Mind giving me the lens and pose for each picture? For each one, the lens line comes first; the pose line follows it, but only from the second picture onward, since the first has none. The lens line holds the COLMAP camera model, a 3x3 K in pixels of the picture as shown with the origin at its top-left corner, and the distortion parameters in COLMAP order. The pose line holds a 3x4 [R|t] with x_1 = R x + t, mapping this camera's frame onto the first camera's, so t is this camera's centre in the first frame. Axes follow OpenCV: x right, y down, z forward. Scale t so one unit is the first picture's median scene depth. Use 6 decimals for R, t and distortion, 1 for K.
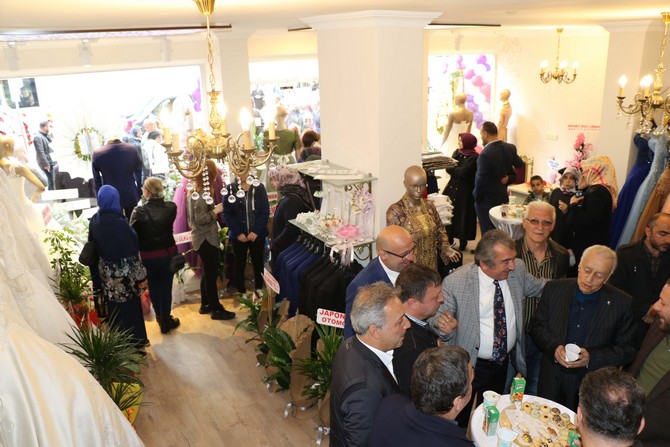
lens RADIAL K [[578.5, 0, 342.8], [0, 578.5, 223.3], [0, 0, 1]] dist [-0.184885, 0.198389]
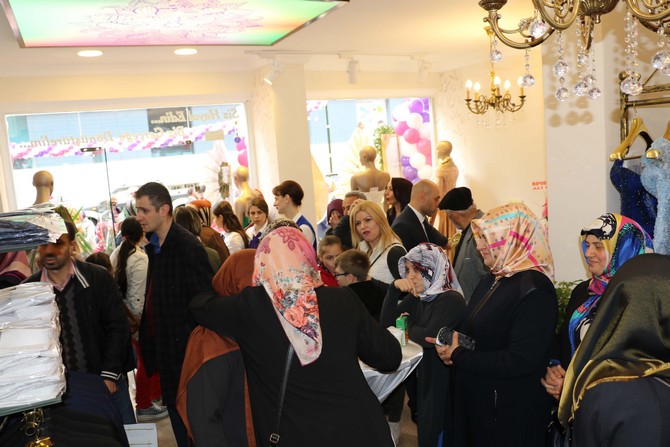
lens RADIAL K [[578.5, 0, 342.8], [0, 578.5, 223.3], [0, 0, 1]] dist [-0.184885, 0.198389]
pose [[0.997574, -0.057137, -0.039779, 0.184615], [0.049769, 0.984797, -0.166426, -0.024920], [0.048683, 0.164042, 0.985251, 0.311917]]
